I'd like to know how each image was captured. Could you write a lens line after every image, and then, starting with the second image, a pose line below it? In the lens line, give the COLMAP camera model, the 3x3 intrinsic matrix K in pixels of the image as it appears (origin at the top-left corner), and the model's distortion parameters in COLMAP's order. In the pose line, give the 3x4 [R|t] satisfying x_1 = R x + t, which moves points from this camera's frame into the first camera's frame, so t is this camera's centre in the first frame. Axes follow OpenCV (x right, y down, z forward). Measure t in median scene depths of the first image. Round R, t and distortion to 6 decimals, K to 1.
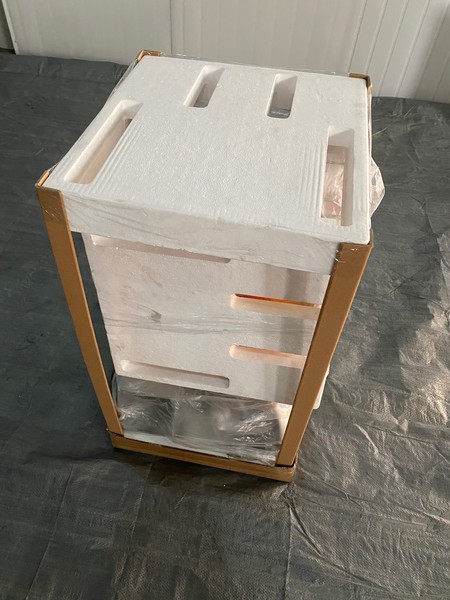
lens RADIAL K [[460.0, 0, 225.0], [0, 460.0, 300.0], [0, 0, 1]] dist [0.000159, 0.003239]
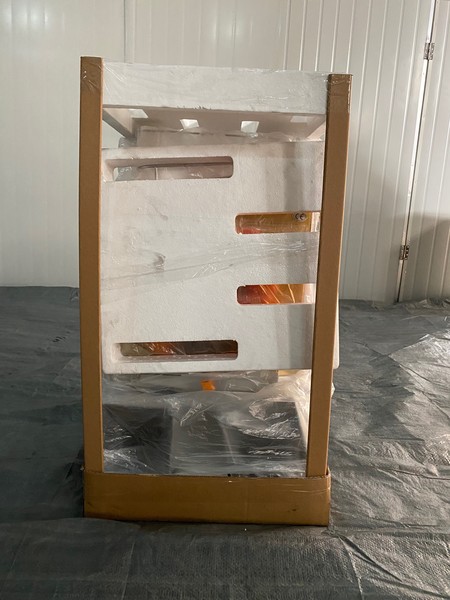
lens RADIAL K [[459.1, 0, 231.9], [0, 459.1, 300.3], [0, 0, 1]] dist [-0.000029, 0.003050]
pose [[0.981032, -0.044544, 0.188660, -0.149008], [0.150997, 0.785903, -0.599630, 0.570145], [-0.121558, 0.616743, 0.777722, 0.218424]]
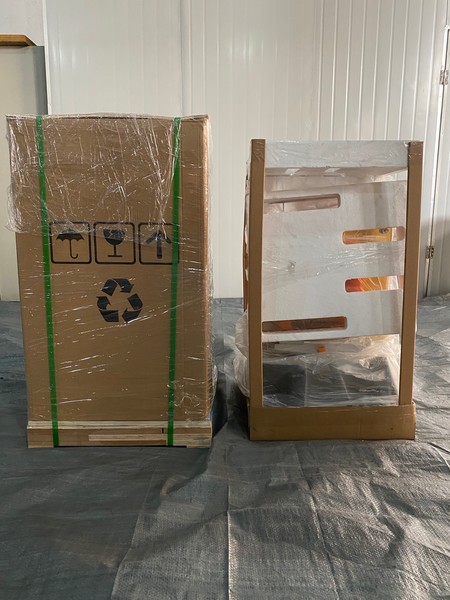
lens RADIAL K [[454.4, 0, 225.0], [0, 454.4, 300.0], [0, 0, 1]] dist [-0.002057, 0.002860]
pose [[0.984751, -0.082372, 0.153236, -0.473232], [0.160553, 0.769516, -0.618117, 0.787570], [-0.067002, 0.633293, 0.771006, -0.026006]]
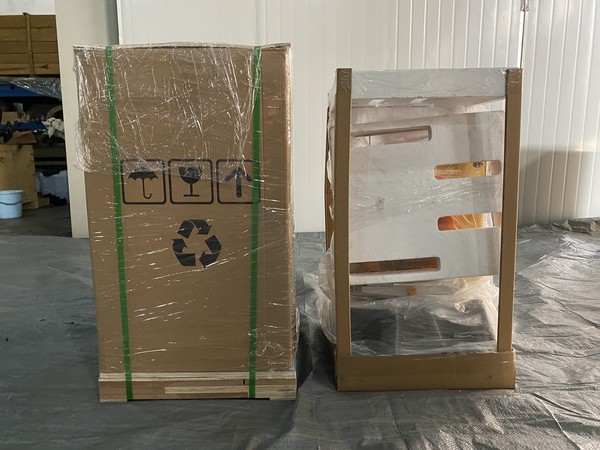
lens RADIAL K [[454.4, 0, 297.0], [0, 454.4, 227.6], [0, 0, 1]] dist [-0.002057, 0.002860]
pose [[0.984358, -0.091666, 0.150458, -0.484114], [0.166507, 0.763129, -0.624428, 0.719135], [-0.057580, 0.639712, 0.766455, 0.019329]]
